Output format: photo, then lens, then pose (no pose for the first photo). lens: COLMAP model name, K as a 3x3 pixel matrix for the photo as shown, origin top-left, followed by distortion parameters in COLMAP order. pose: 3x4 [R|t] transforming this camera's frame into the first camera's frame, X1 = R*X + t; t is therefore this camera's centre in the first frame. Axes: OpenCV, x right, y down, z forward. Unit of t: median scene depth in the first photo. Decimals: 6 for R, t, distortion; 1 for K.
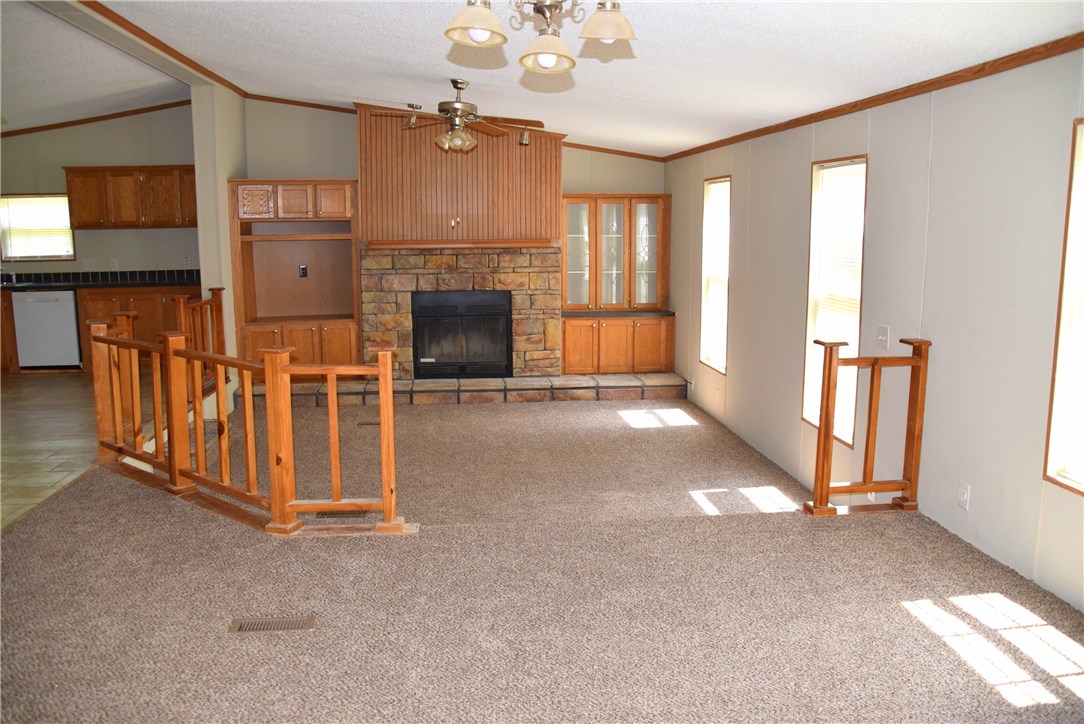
lens RADIAL K [[869.6, 0, 546.7], [0, 869.6, 368.2], [0, 0, 1]] dist [-0.160304, 0.133430]
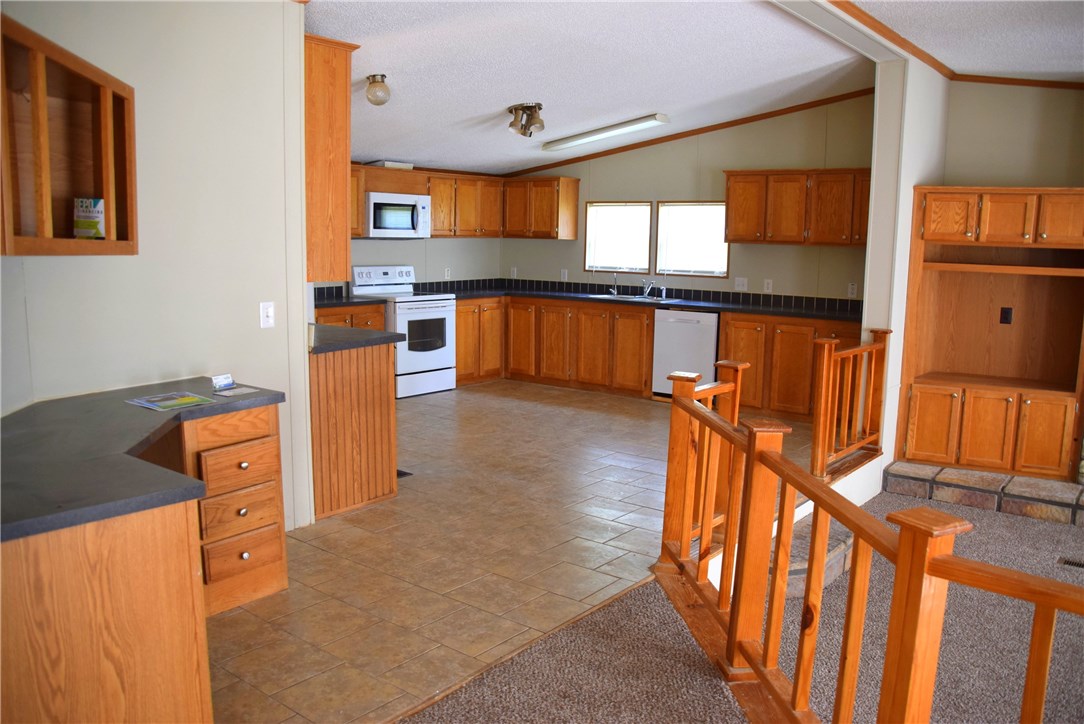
lens RADIAL K [[869.6, 0, 546.7], [0, 869.6, 368.2], [0, 0, 1]] dist [-0.160304, 0.133430]
pose [[0.714574, 0.123118, -0.688640, -0.073323], [-0.137454, 0.989912, 0.034350, -0.043296], [0.685923, 0.070111, 0.724289, 0.240622]]
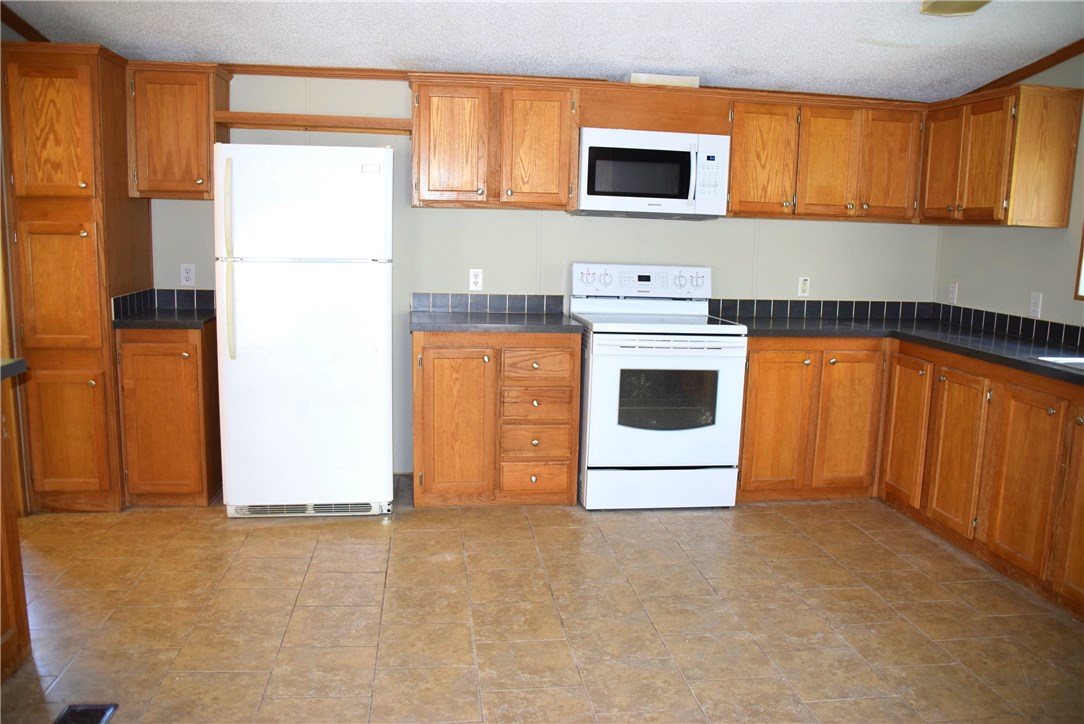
lens RADIAL K [[869.6, 0, 546.7], [0, 869.6, 368.2], [0, 0, 1]] dist [-0.160304, 0.133430]
pose [[0.026527, 0.168190, -0.985398, -0.339575], [-0.193218, 0.968018, 0.160022, -0.110844], [0.980797, 0.186151, 0.058176, 0.729575]]
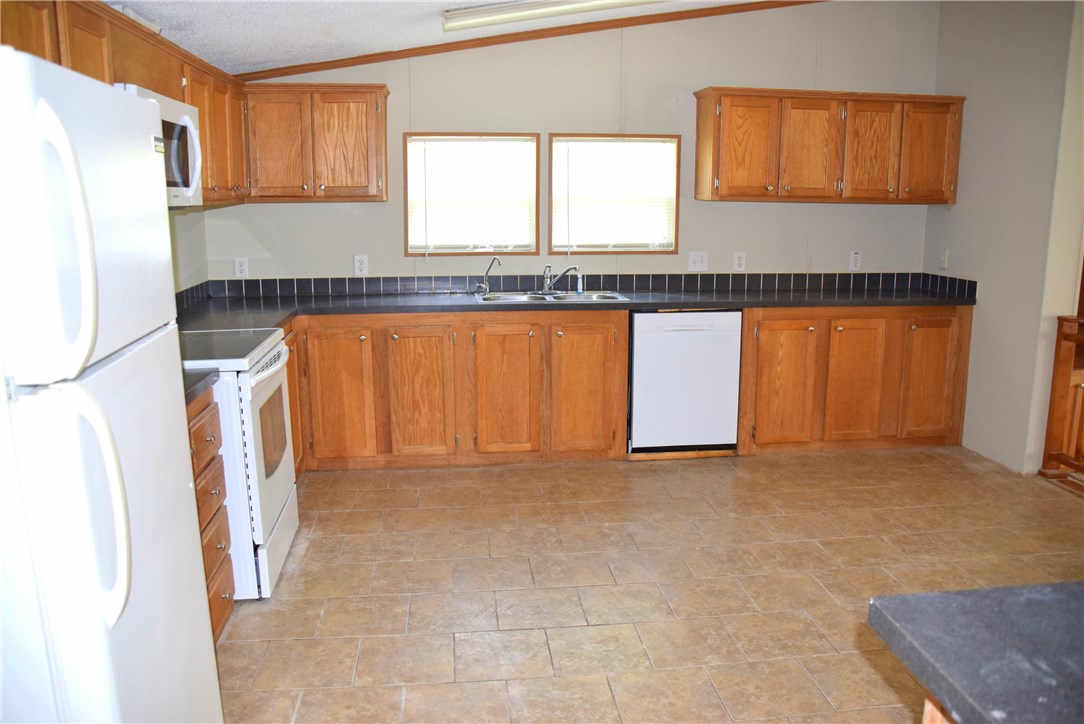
lens RADIAL K [[869.6, 0, 546.7], [0, 869.6, 368.2], [0, 0, 1]] dist [-0.160304, 0.133430]
pose [[0.999927, 0.005460, 0.010780, -0.692750], [-0.005774, 0.999552, 0.029353, -0.070514], [-0.010615, -0.029413, 0.999511, 0.427857]]
